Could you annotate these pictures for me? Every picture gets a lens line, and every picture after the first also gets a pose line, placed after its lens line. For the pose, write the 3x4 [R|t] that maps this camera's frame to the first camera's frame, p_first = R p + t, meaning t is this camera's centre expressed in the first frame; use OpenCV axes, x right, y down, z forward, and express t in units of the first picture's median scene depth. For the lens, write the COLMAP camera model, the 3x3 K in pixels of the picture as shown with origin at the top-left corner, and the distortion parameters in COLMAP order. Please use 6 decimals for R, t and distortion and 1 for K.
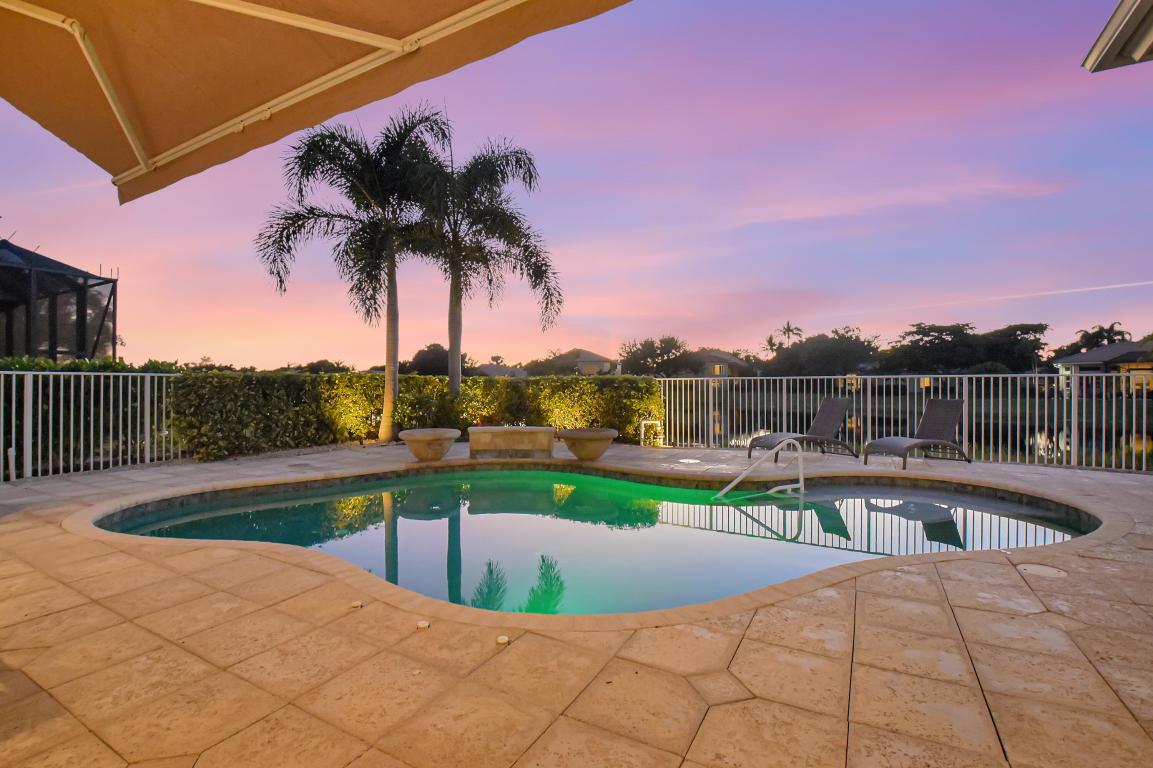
lens RADIAL K [[516.6, 0, 579.2], [0, 516.6, 377.3], [0, 0, 1]] dist [0.000741, -0.013842]
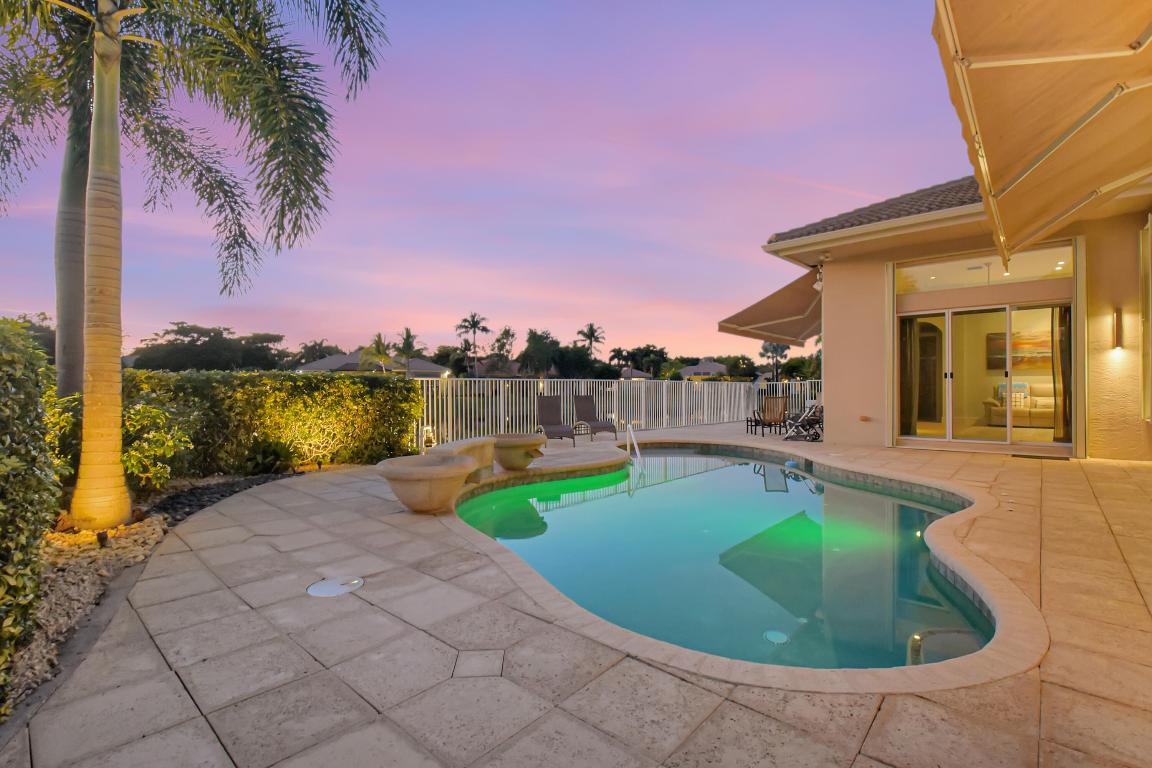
lens RADIAL K [[537.7, 0, 573.7], [0, 537.7, 381.7], [0, 0, 1]] dist [-0.000287, -0.015059]
pose [[0.233074, 0.007947, 0.972426, -0.671956], [-0.008148, 0.999947, -0.006219, 0.012397], [-0.972425, -0.006474, 0.233127, 0.549833]]
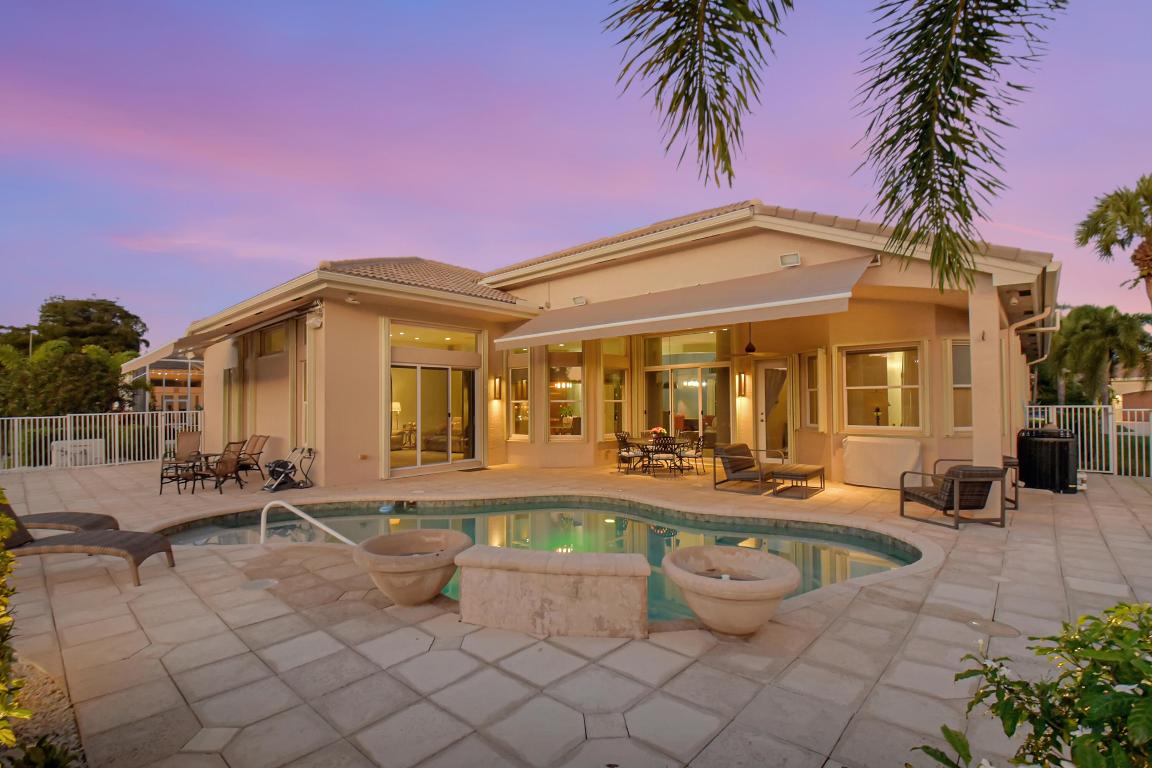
lens RADIAL K [[516.7, 0, 578.0], [0, 516.7, 390.9], [0, 0, 1]] dist [0.001643, -0.013984]
pose [[-0.973098, 0.006891, 0.230289, -0.162854], [-0.001323, 0.999369, -0.035496, -0.029461], [-0.230389, -0.034846, -0.972475, 1.232956]]
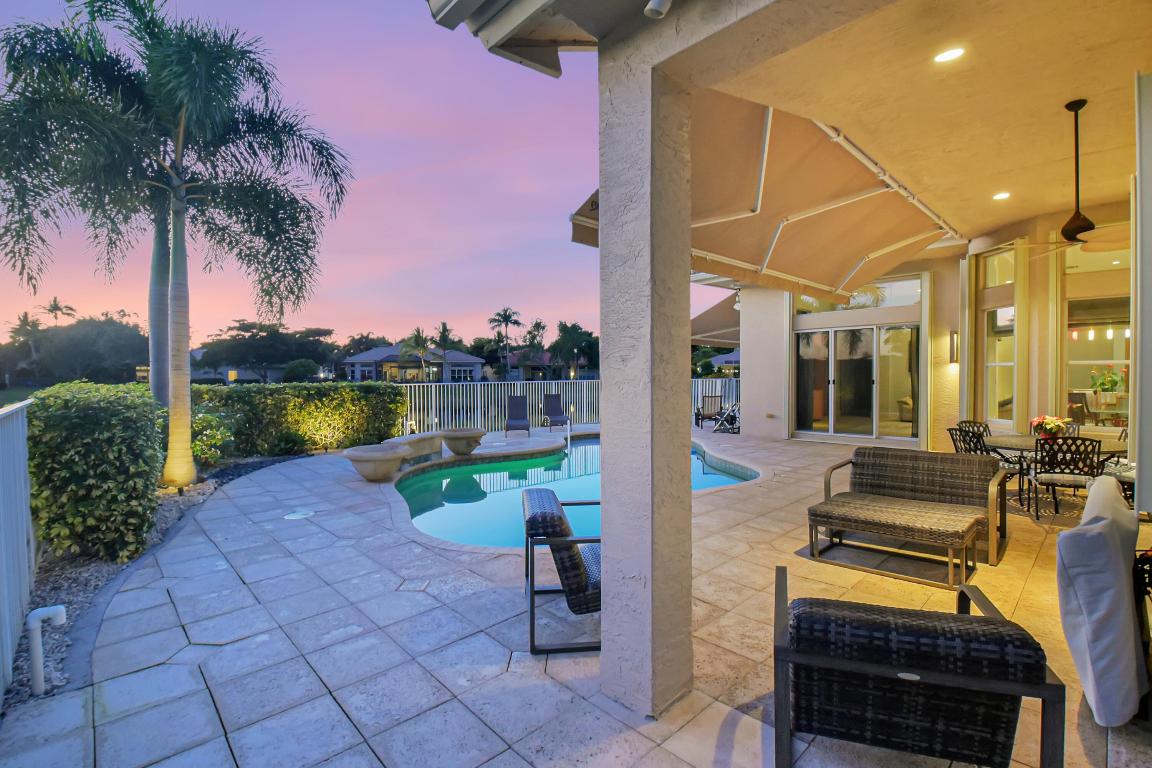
lens RADIAL K [[516.2, 0, 578.7], [0, 516.2, 377.3], [0, 0, 1]] dist [0.000741, -0.013842]
pose [[0.289010, -0.006274, 0.957305, -0.848593], [-0.009878, 0.999906, 0.009535, -0.029097], [-0.957275, -0.012212, 0.288921, 0.306820]]
